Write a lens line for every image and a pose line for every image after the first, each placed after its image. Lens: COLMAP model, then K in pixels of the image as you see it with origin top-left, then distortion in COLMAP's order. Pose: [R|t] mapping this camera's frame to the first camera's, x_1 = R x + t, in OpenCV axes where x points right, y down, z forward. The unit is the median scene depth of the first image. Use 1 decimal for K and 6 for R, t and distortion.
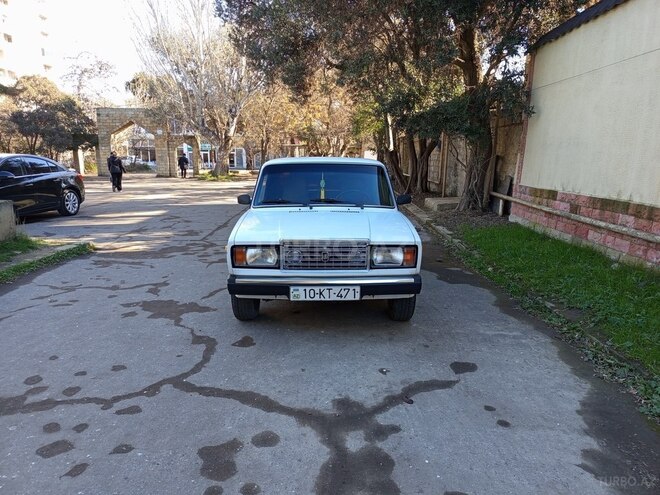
lens RADIAL K [[458.1, 0, 329.7], [0, 458.1, 243.1], [0, 0, 1]] dist [0.050282, -0.049929]
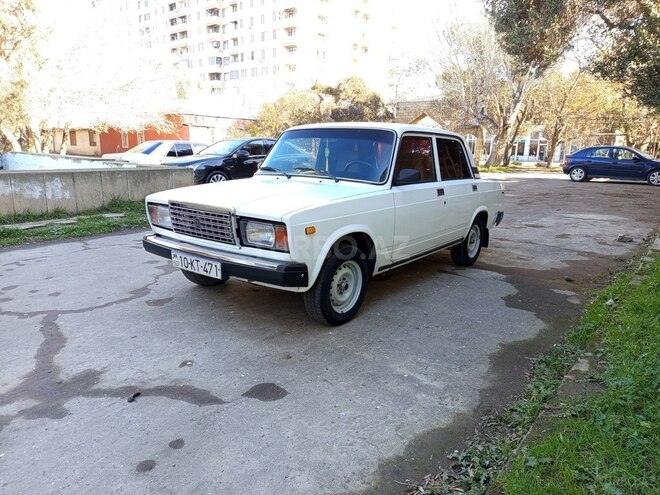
lens RADIAL K [[458.1, 0, 328.7], [0, 458.1, 242.8], [0, 0, 1]] dist [0.050282, -0.049929]
pose [[0.781340, 0.136093, -0.609086, 0.514871], [-0.129409, 0.990053, 0.055210, -0.010262], [0.610542, 0.035683, 0.791180, 0.318480]]
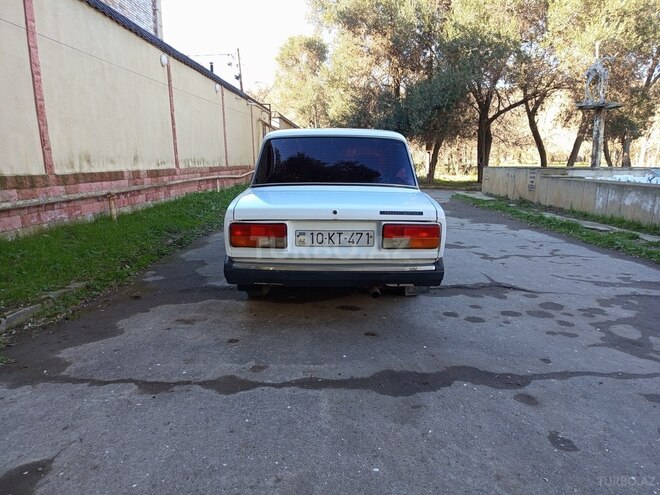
lens RADIAL K [[458.1, 0, 330.5], [0, 458.1, 243.8], [0, 0, 1]] dist [0.050282, -0.049929]
pose [[-0.999730, -0.016314, 0.016547, -0.027398], [-0.009305, 0.933571, 0.358273, -0.333707], [-0.021292, 0.358022, -0.933470, 2.114563]]
